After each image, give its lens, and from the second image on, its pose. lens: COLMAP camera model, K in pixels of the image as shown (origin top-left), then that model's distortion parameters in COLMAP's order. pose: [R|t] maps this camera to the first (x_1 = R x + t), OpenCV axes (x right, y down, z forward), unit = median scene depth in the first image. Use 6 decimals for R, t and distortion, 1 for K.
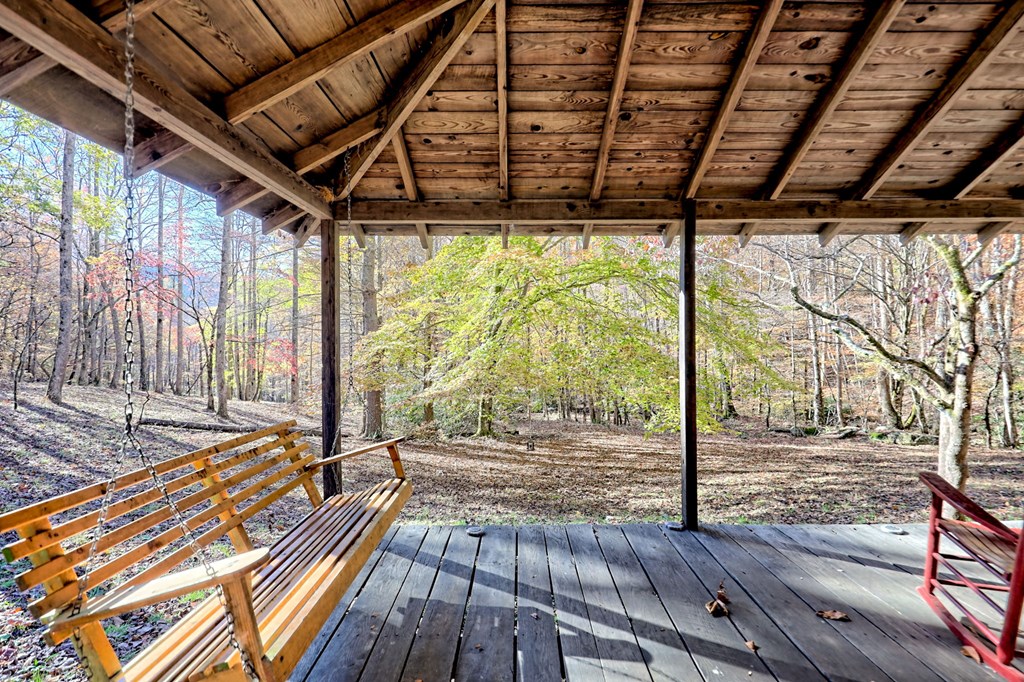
lens RADIAL K [[474.3, 0, 505.3], [0, 474.3, 343.4], [0, 0, 1]] dist [-0.000094, -0.000411]
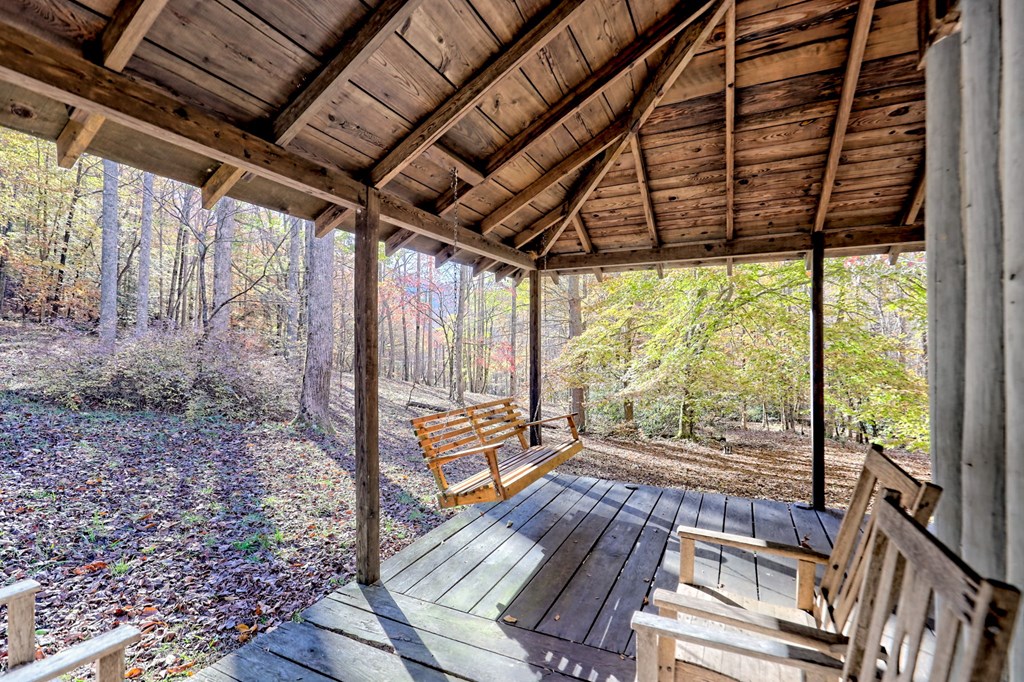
lens RADIAL K [[474.3, 0, 510.1], [0, 474.3, 342.8], [0, 0, 1]] dist [-0.000094, -0.000411]
pose [[0.911333, 0.003351, -0.411657, 0.176854], [-0.004963, 0.999984, -0.002846, -0.019777], [0.411641, 0.004636, 0.911334, -0.403920]]
